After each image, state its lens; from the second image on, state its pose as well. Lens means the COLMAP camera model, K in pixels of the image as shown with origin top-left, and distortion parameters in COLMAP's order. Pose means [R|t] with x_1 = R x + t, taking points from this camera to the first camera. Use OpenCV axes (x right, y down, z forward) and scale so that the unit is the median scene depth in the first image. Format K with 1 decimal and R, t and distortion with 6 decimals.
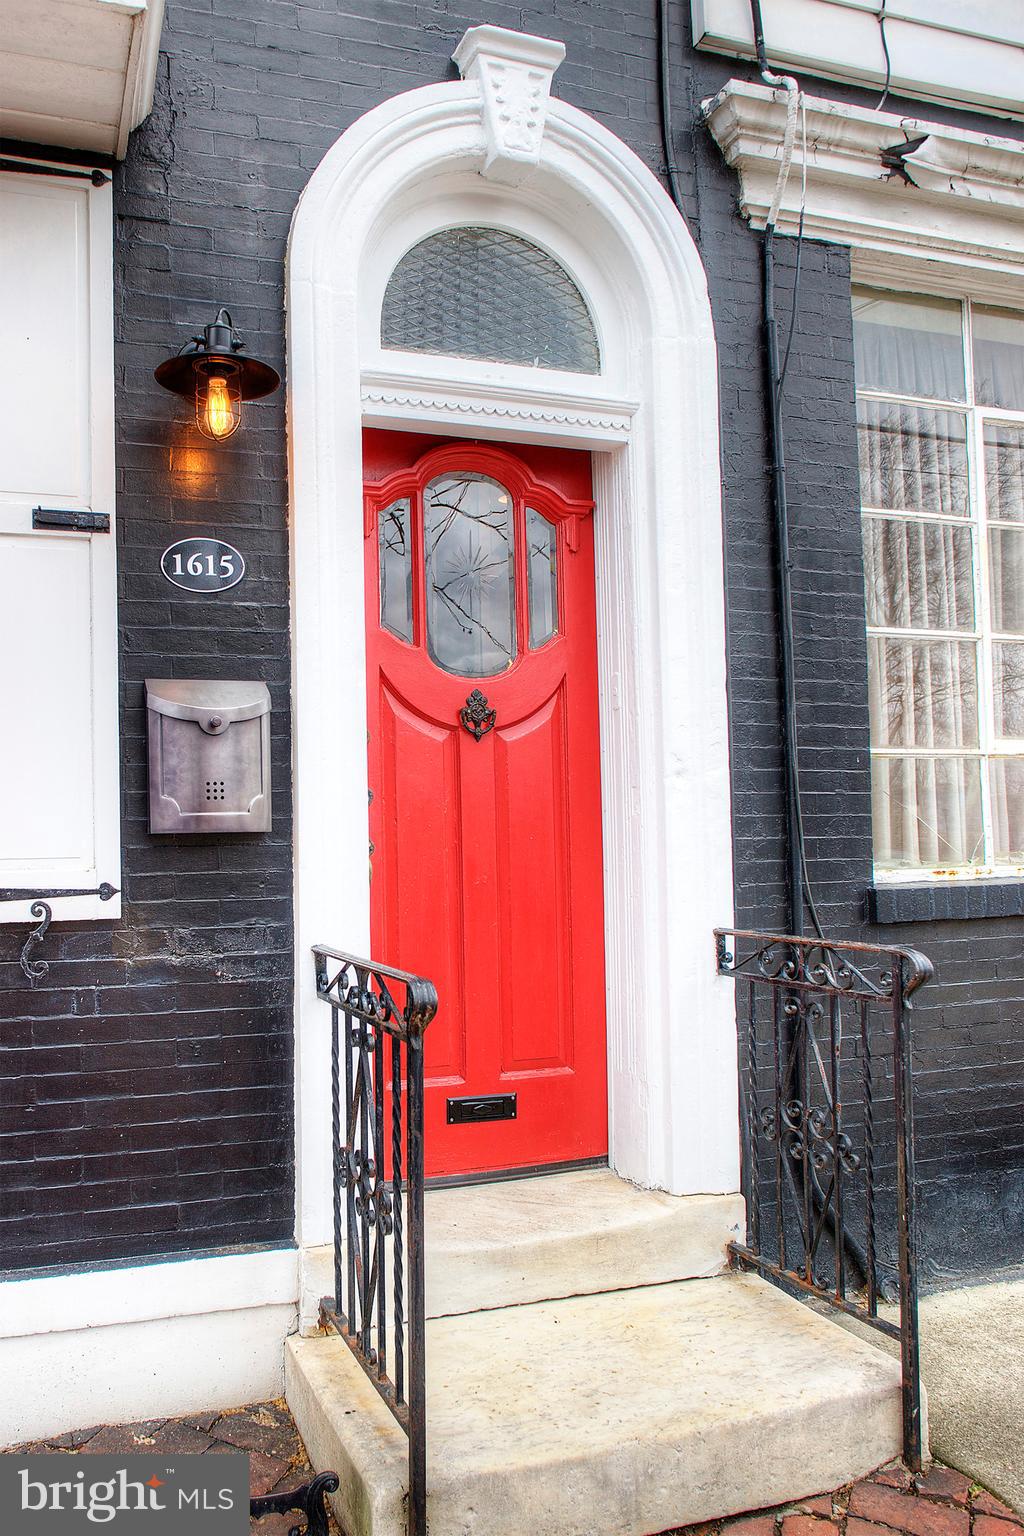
lens RADIAL K [[1050.4, 0, 512.0], [0, 1050.4, 768.0], [0, 0, 1]] dist [-0.058874, 0.028861]
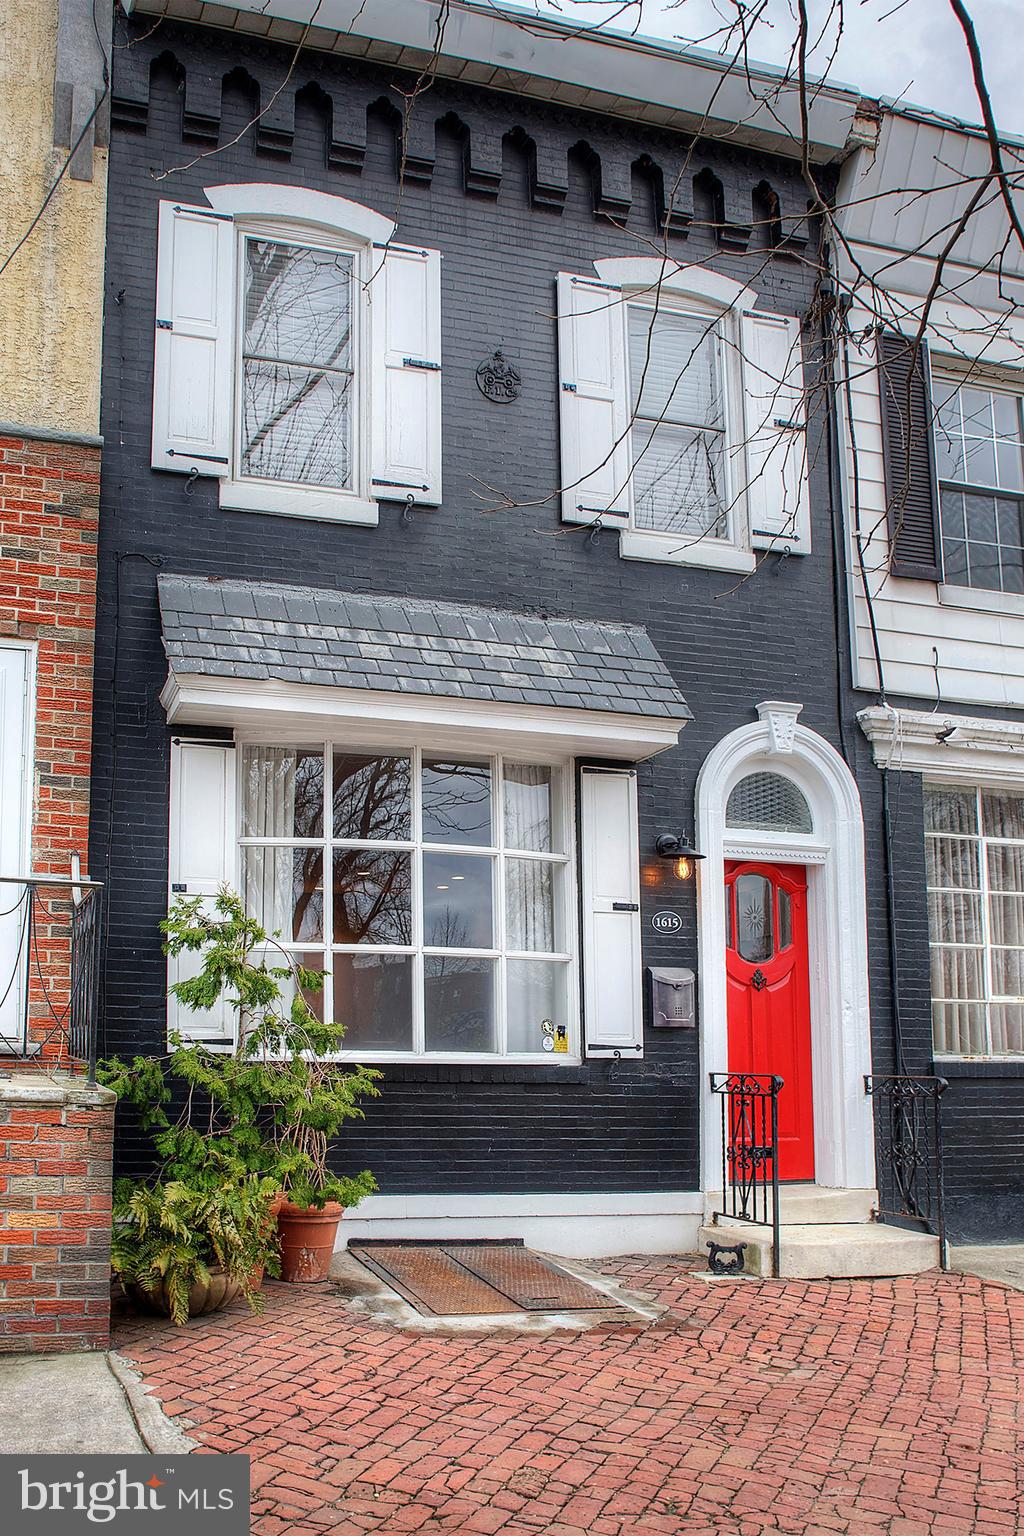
lens RADIAL K [[1213.0, 0, 534.7], [0, 1213.0, 818.8], [0, 0, 1]] dist [-0.036282, 0.004345]
pose [[0.999144, 0.027565, -0.030845, -0.488841], [-0.031367, 0.990957, -0.130463, -0.041534], [0.026970, 0.131319, 0.990973, -1.831658]]
